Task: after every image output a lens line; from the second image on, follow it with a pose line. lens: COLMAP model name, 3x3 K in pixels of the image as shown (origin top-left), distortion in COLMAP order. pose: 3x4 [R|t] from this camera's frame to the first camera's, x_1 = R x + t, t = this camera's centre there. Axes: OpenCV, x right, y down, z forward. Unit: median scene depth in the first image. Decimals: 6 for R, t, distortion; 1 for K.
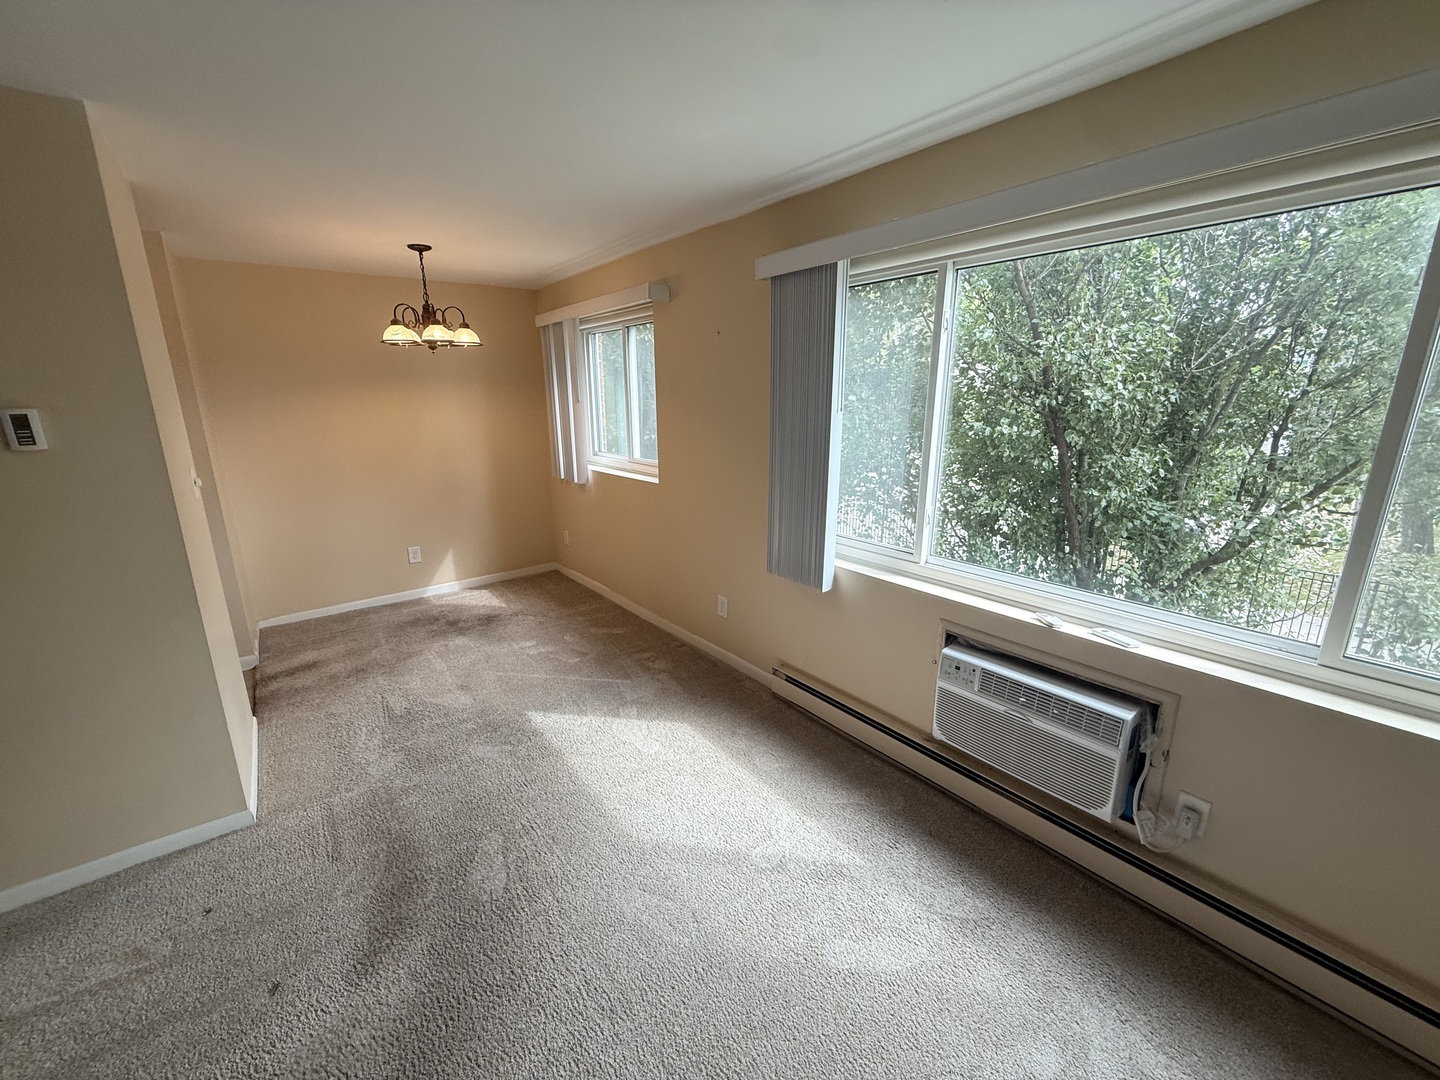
lens RADIAL K [[575.7, 0, 714.4], [0, 575.7, 537.9], [0, 0, 1]] dist [0.001027, -0.000371]
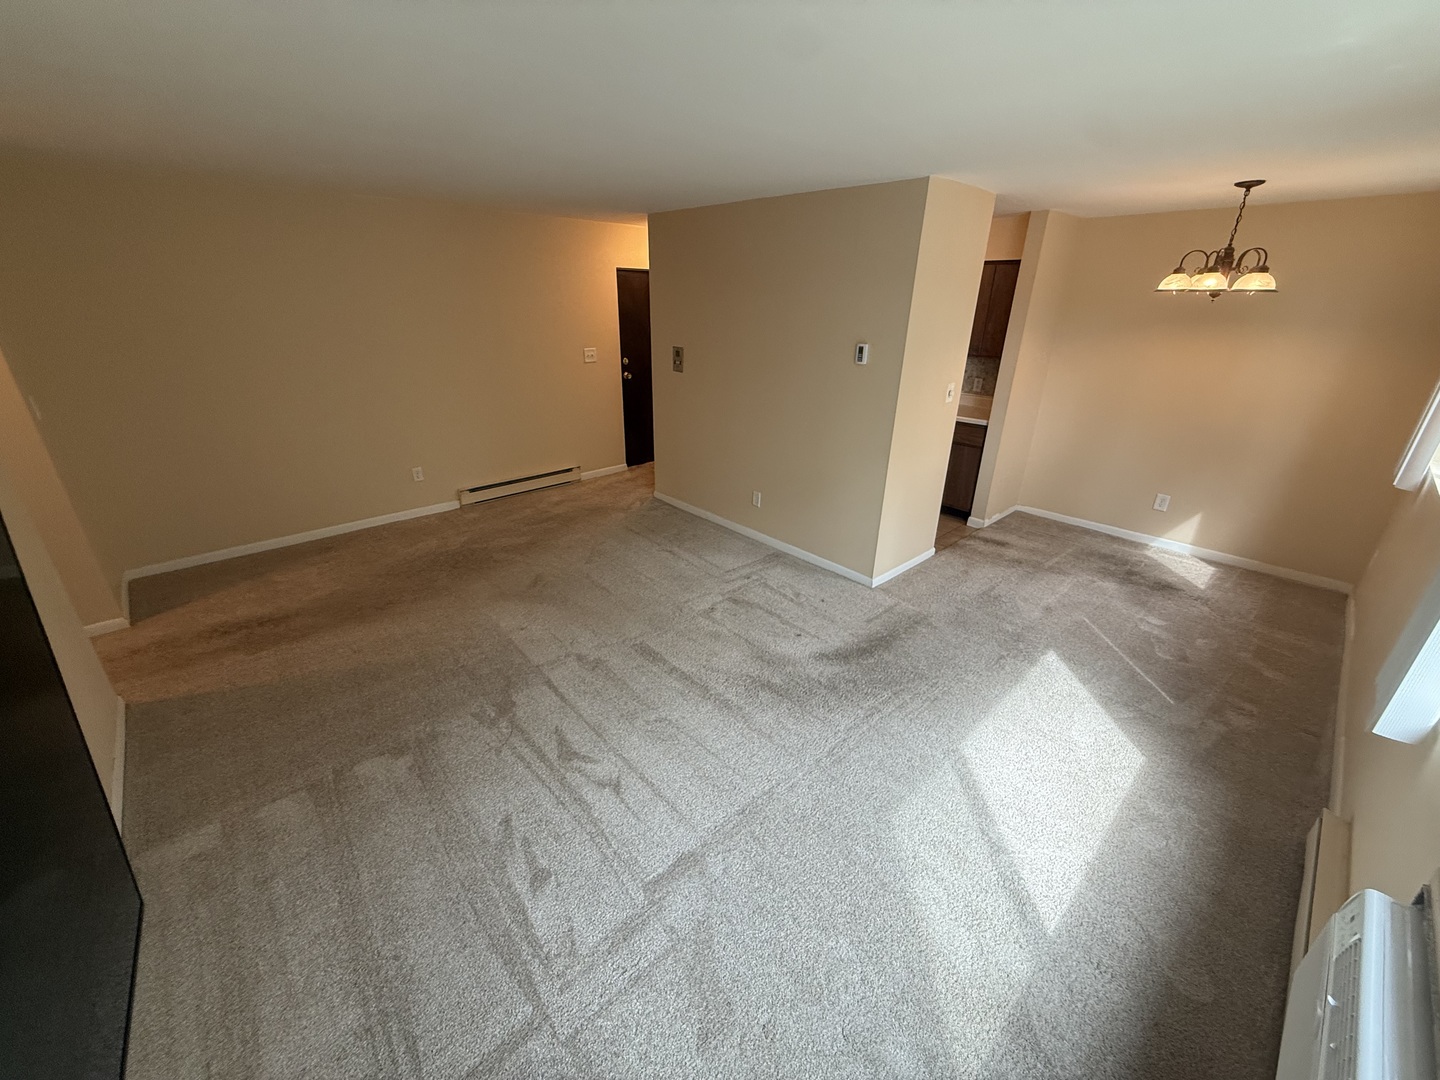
lens RADIAL K [[575.7, 0, 714.4], [0, 575.7, 537.9], [0, 0, 1]] dist [0.001027, -0.000371]
pose [[0.087145, 0.396114, -0.914057, 0.467066], [-0.259387, 0.894921, 0.363091, -0.103564], [0.961834, 0.205453, 0.180735, 0.117838]]
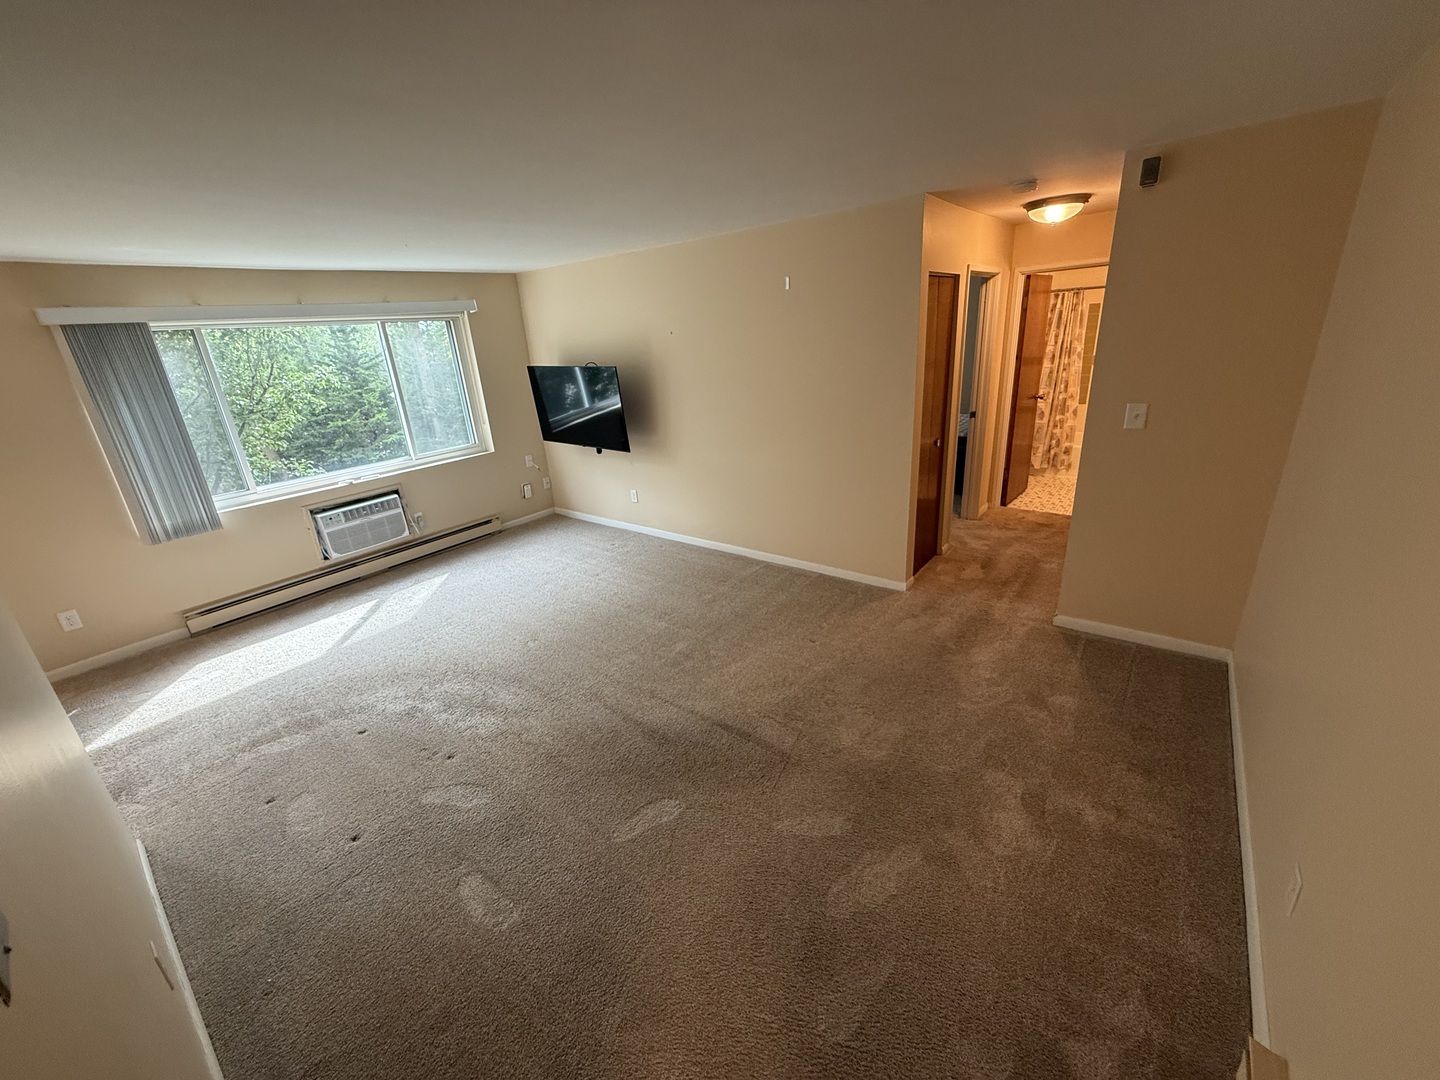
lens RADIAL K [[575.7, 0, 714.4], [0, 575.7, 537.9], [0, 0, 1]] dist [0.001027, -0.000371]
pose [[-0.242948, -0.310784, 0.918907, -1.197349], [0.301553, 0.876157, 0.376052, -0.055653], [-0.921977, 0.368460, -0.119142, -0.024433]]
